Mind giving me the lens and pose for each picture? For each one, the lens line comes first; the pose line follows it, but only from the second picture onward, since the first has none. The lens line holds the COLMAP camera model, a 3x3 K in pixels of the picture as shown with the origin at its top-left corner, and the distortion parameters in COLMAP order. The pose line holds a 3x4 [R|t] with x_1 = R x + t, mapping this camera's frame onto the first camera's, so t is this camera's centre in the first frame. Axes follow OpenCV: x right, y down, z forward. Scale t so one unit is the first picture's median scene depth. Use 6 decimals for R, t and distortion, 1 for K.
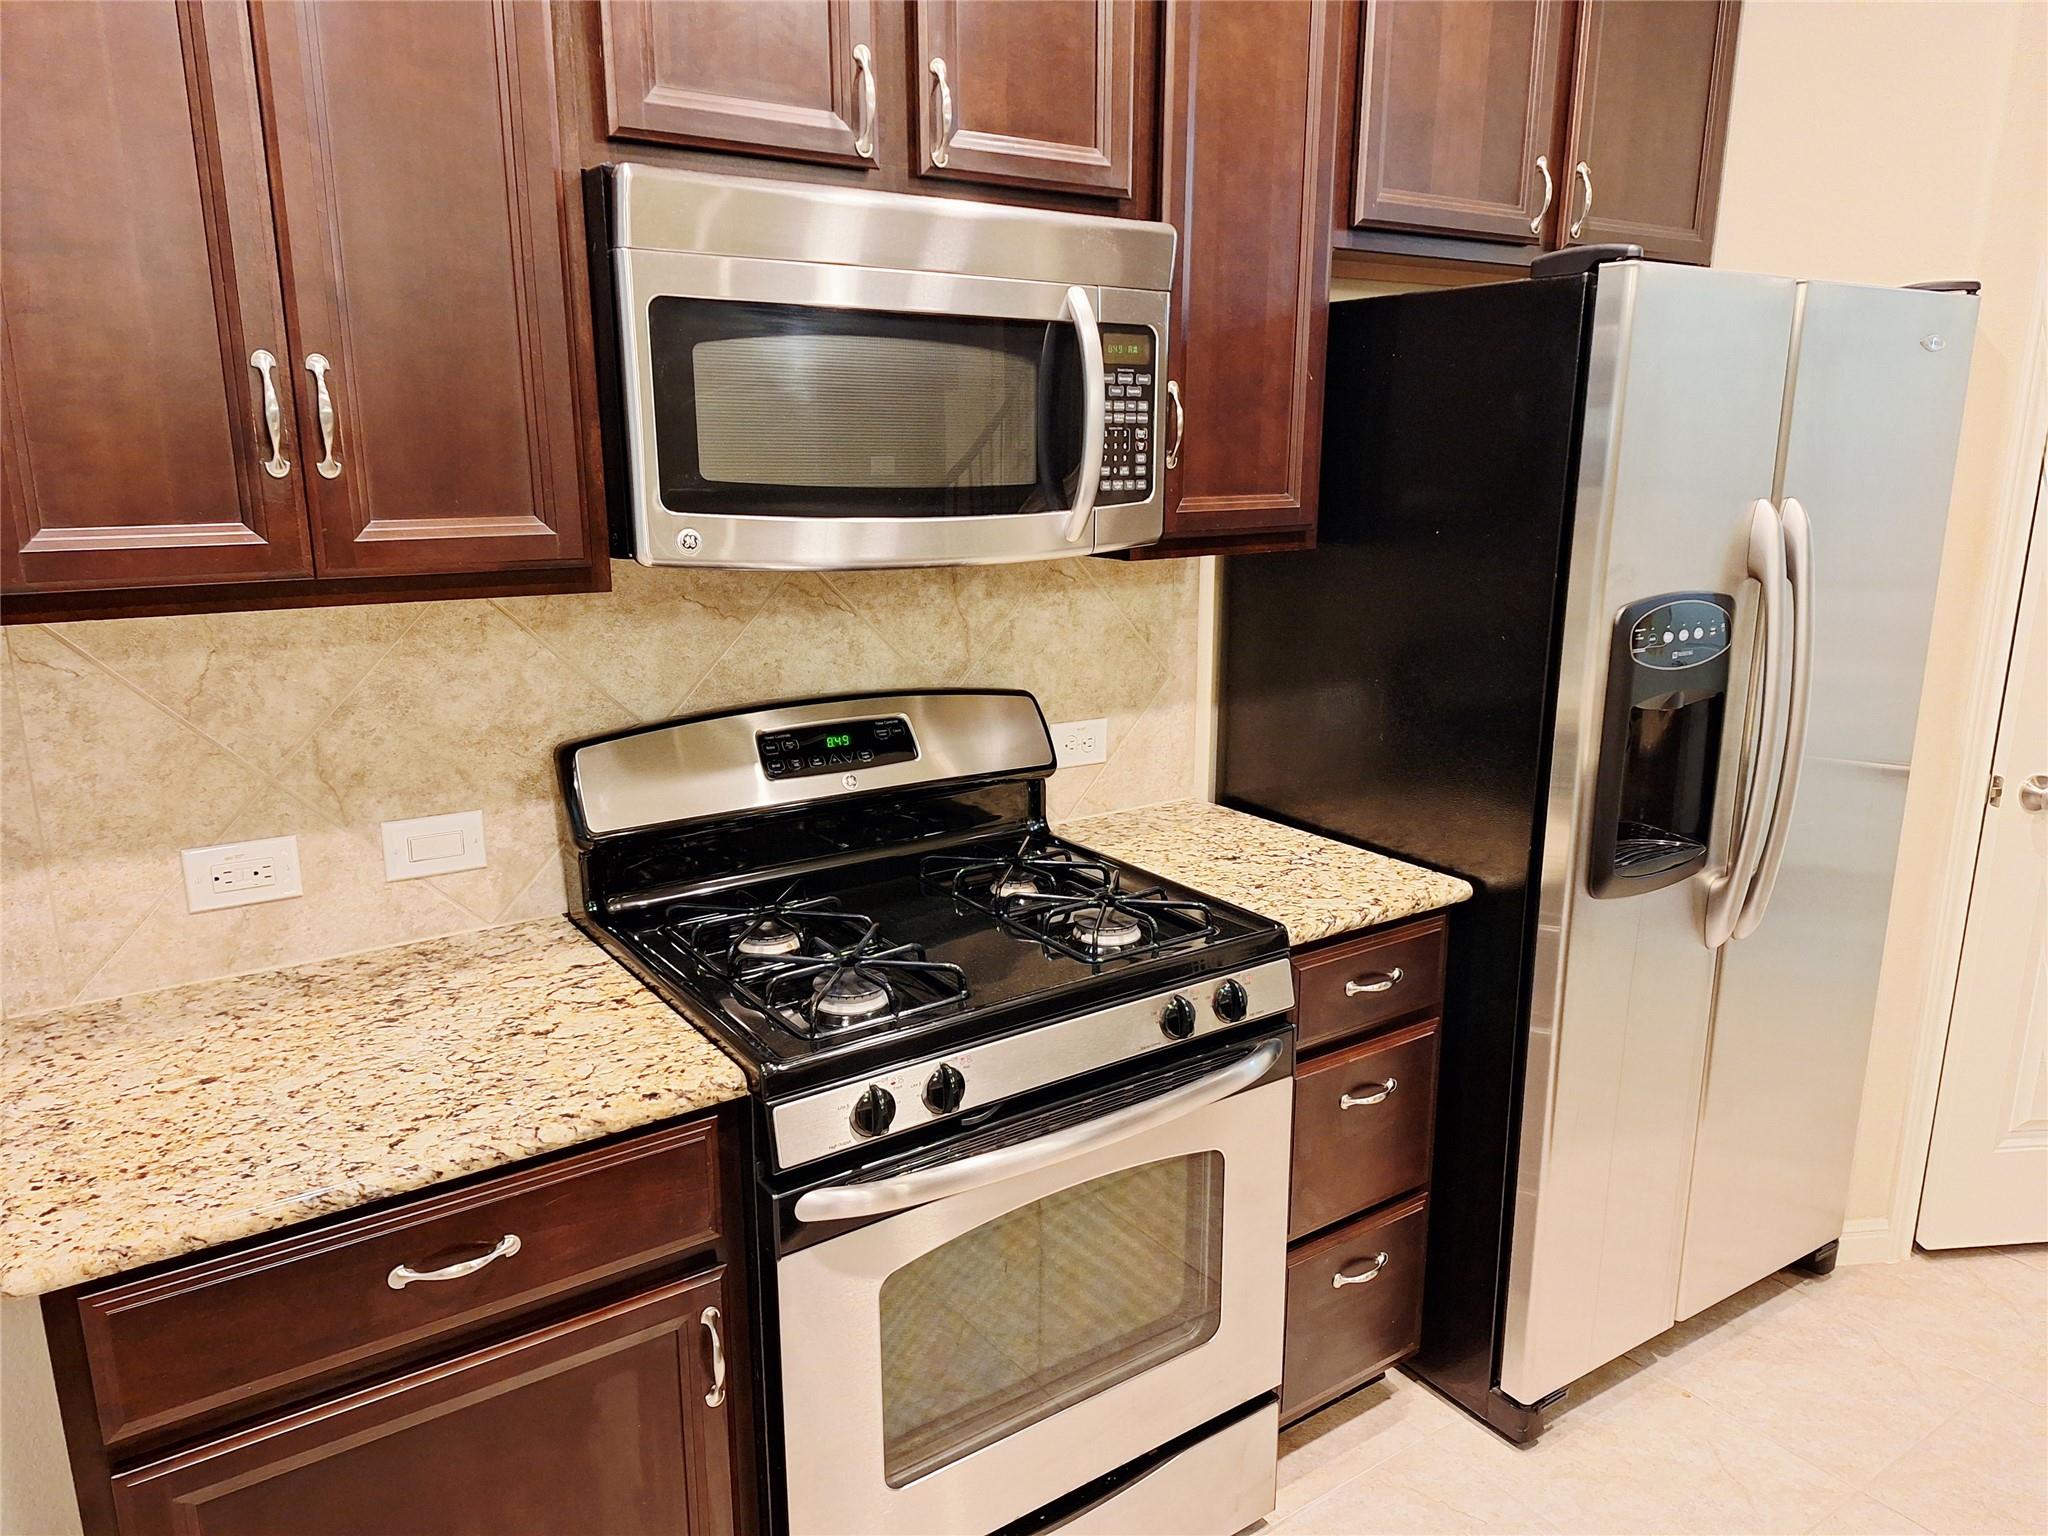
lens RADIAL K [[1420.8, 0, 1039.2], [0, 1420.8, 792.1], [0, 0, 1]] dist [0.060238, -0.042052]
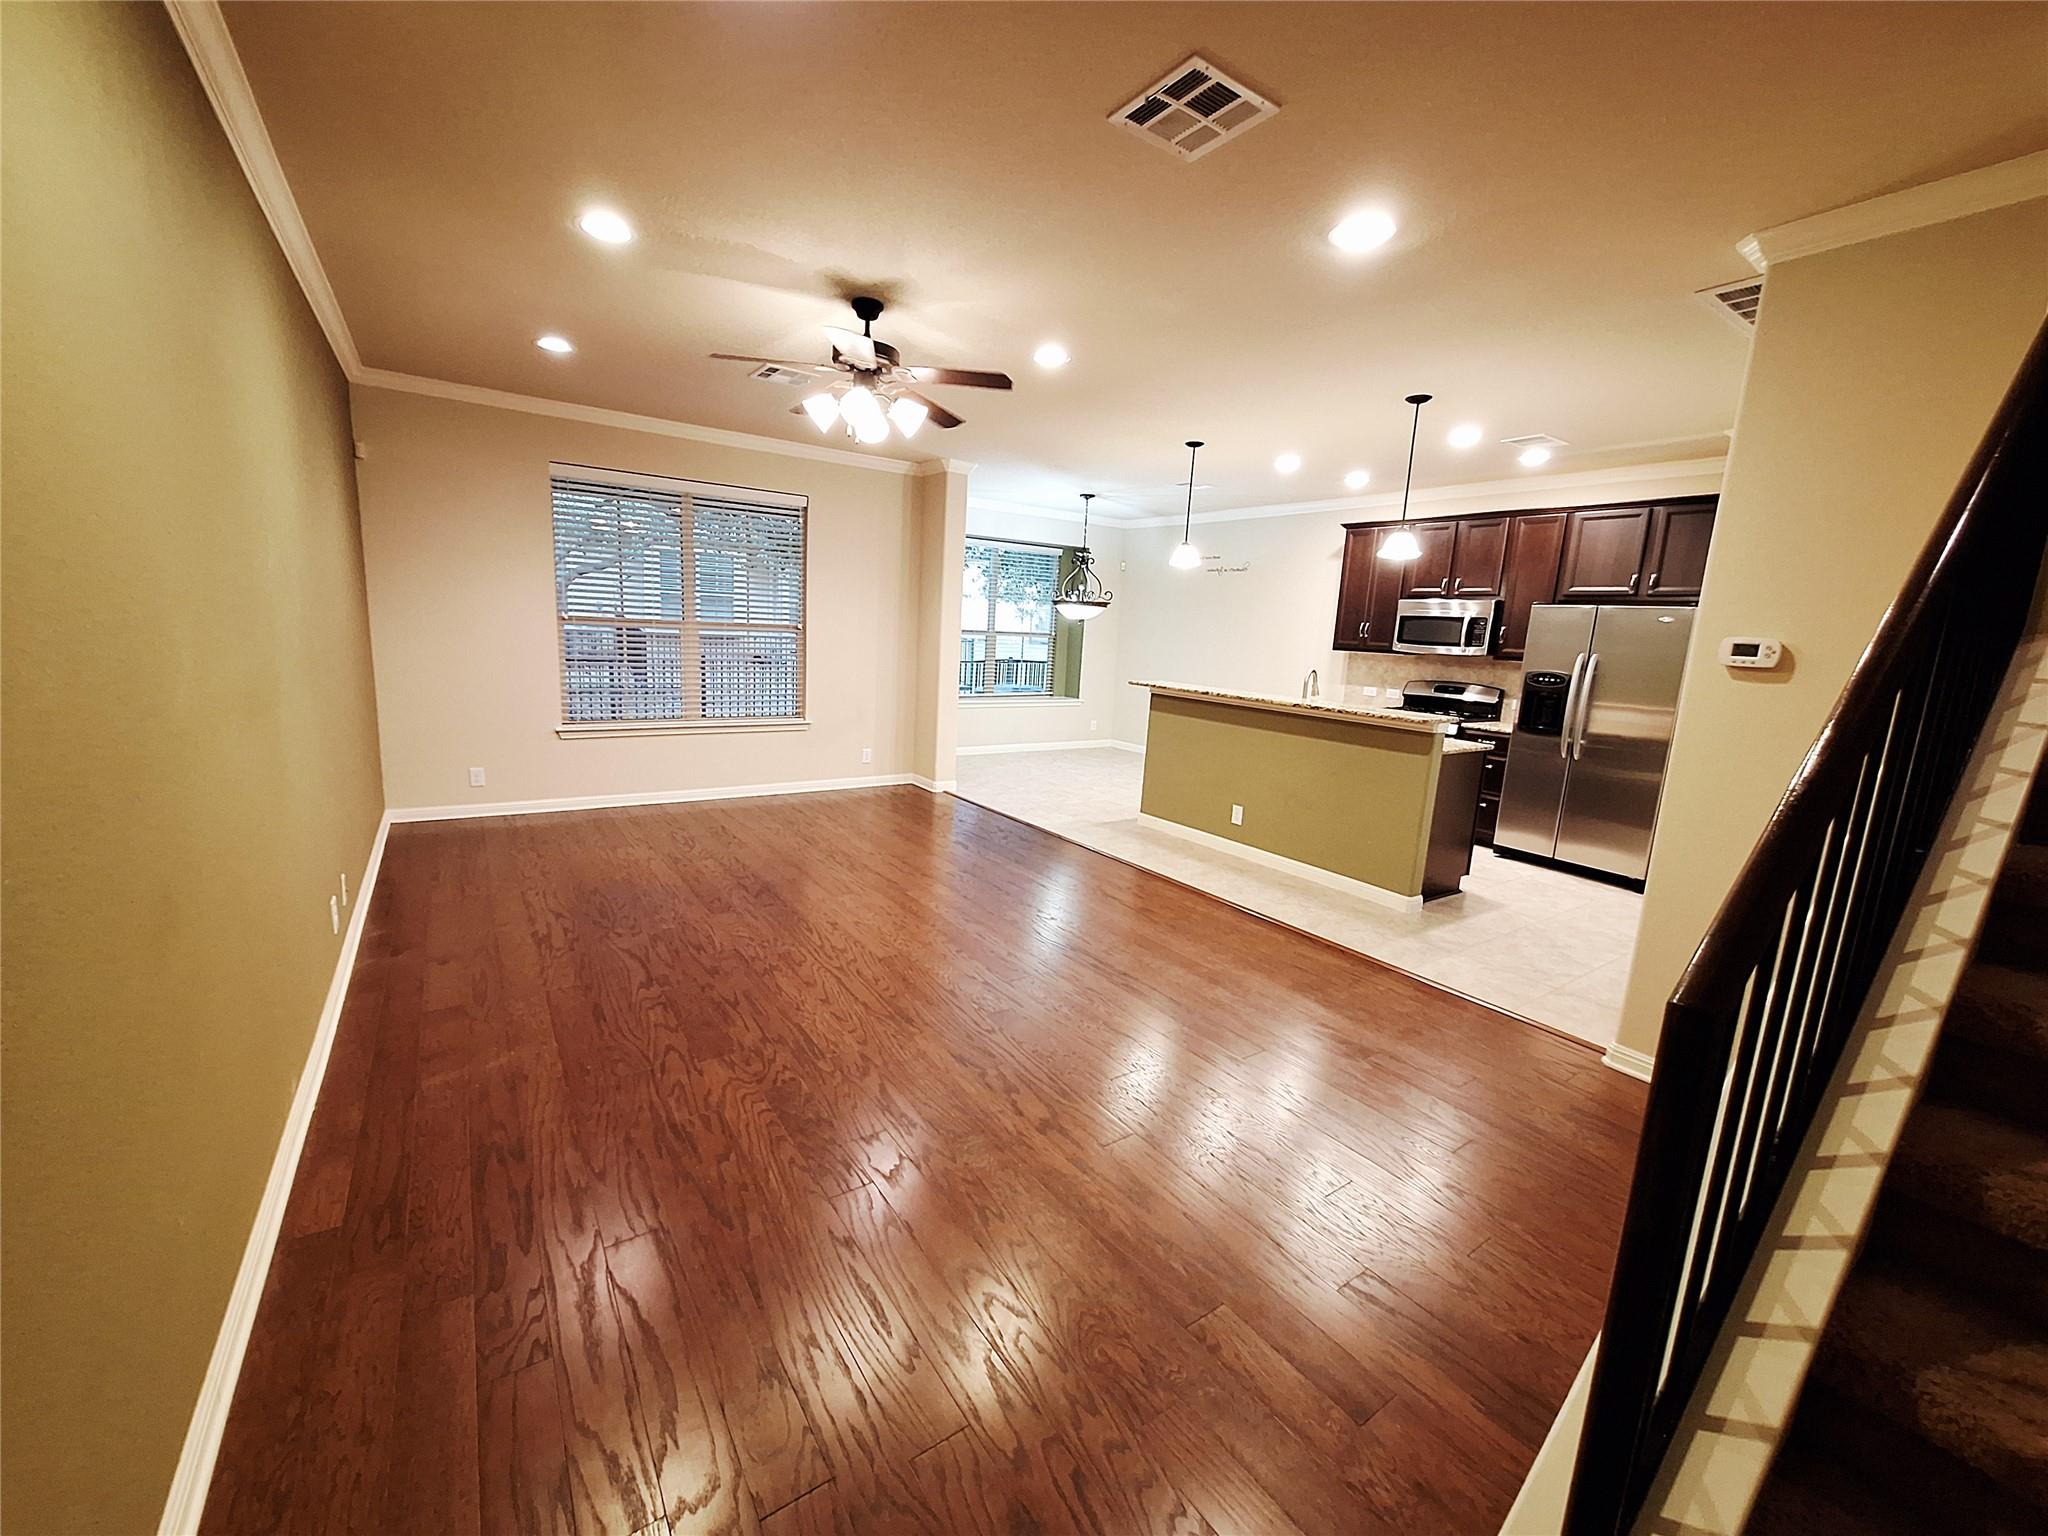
lens RADIAL K [[802.3, 0, 1004.2], [0, 802.3, 765.4], [0, 0, 1]] dist [-0.004350, 0.000650]
pose [[-0.012636, 0.171988, -0.985018, 3.497155], [-0.289375, 0.942314, 0.168244, 0.259183], [0.957132, 0.287166, 0.037862, -0.820818]]
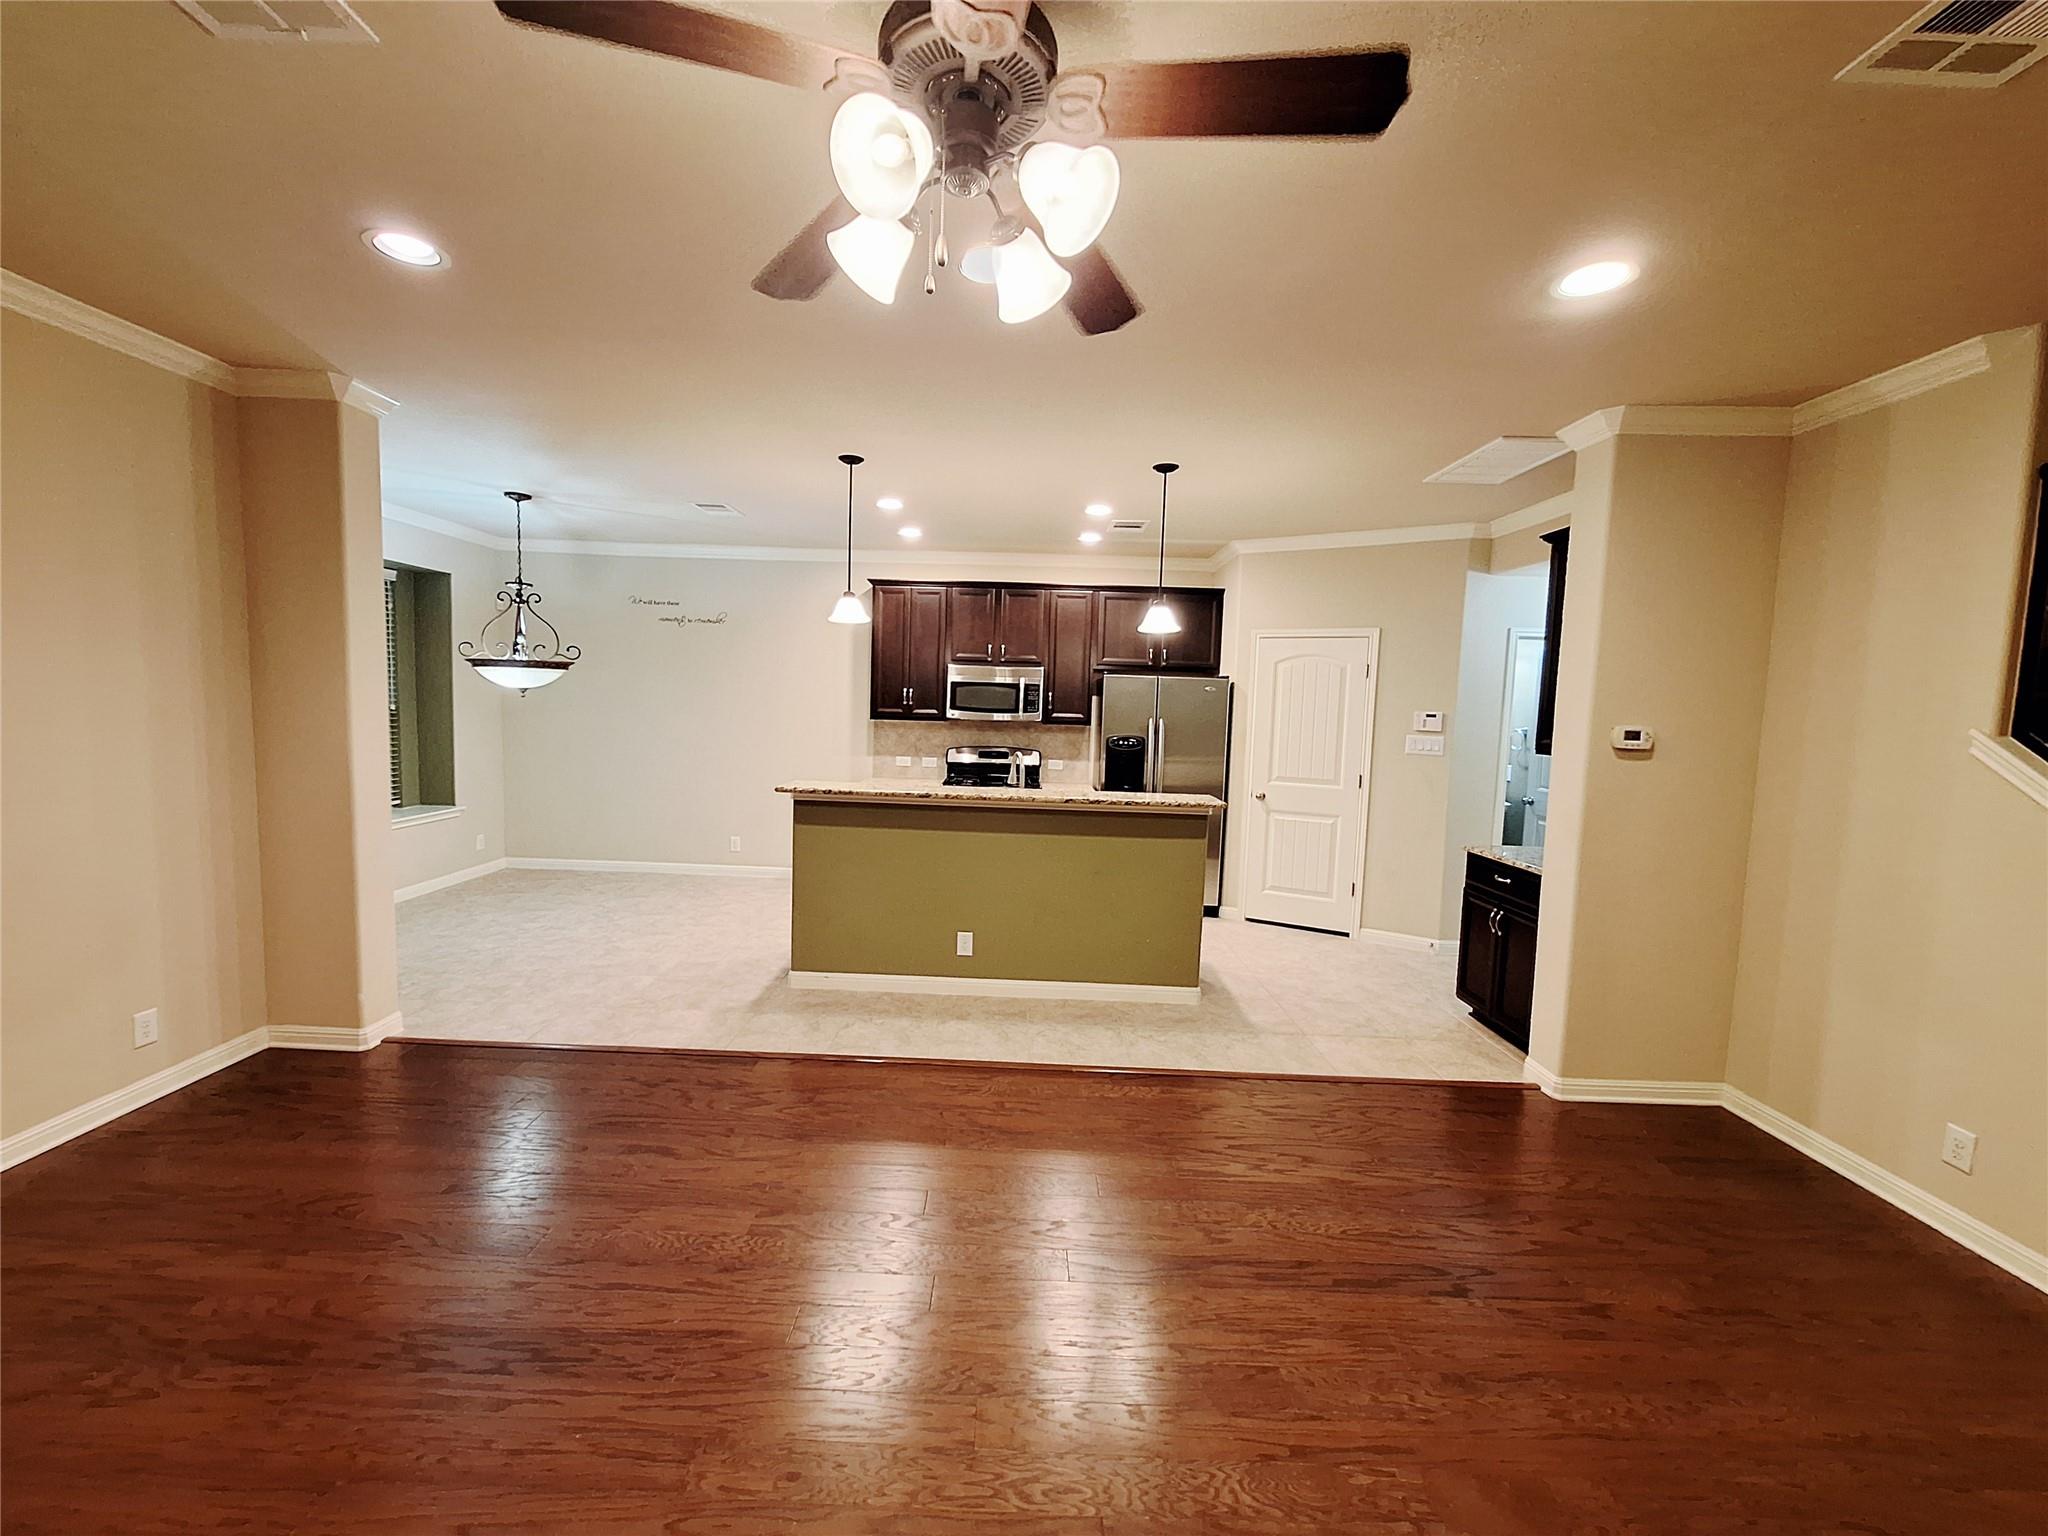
lens RADIAL K [[802.3, 0, 999.5], [0, 802.3, 765.3], [0, 0, 1]] dist [-0.004350, 0.000650]
pose [[0.808060, 0.071180, -0.584785, 1.989902], [-0.170708, 0.978375, -0.116798, 0.431971], [0.563825, 0.194208, 0.802736, -1.748410]]
